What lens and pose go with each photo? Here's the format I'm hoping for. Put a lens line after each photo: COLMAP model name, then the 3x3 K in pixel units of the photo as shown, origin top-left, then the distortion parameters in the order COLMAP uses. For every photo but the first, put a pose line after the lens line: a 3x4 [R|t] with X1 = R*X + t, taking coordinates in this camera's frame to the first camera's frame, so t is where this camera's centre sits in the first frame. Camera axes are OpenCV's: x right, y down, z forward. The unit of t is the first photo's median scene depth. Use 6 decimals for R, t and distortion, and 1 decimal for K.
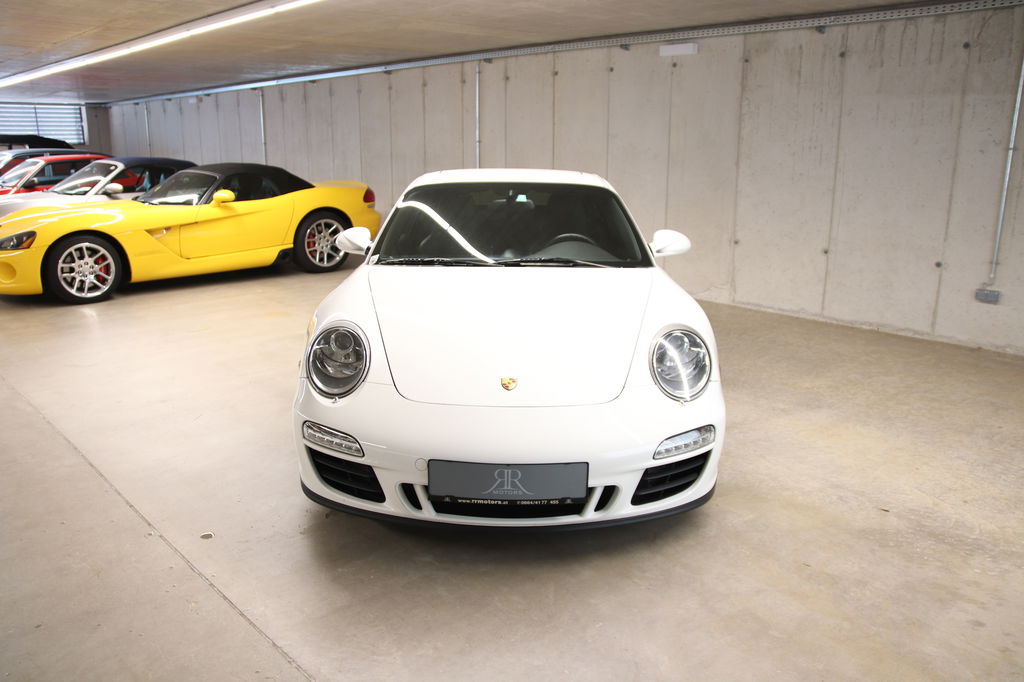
lens RADIAL K [[816.5, 0, 512.0], [0, 816.5, 341.0], [0, 0, 1]] dist [-0.122445, 0.113186]
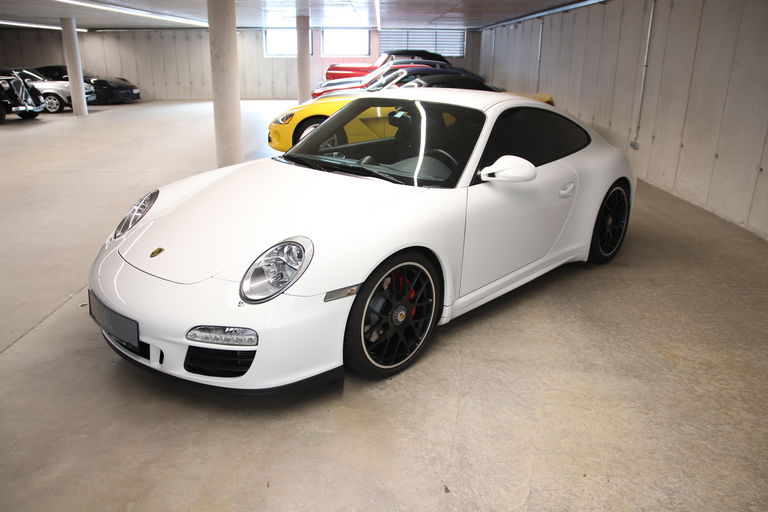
lens RADIAL K [[612.4, 0, 384.0], [0, 612.4, 256.0], [0, 0, 1]] dist [-0.122445, 0.113186]
pose [[0.731140, 0.221757, -0.645180, 0.394939], [-0.172741, 0.975055, 0.139383, -0.062729], [0.659996, 0.009540, 0.751209, 0.219004]]
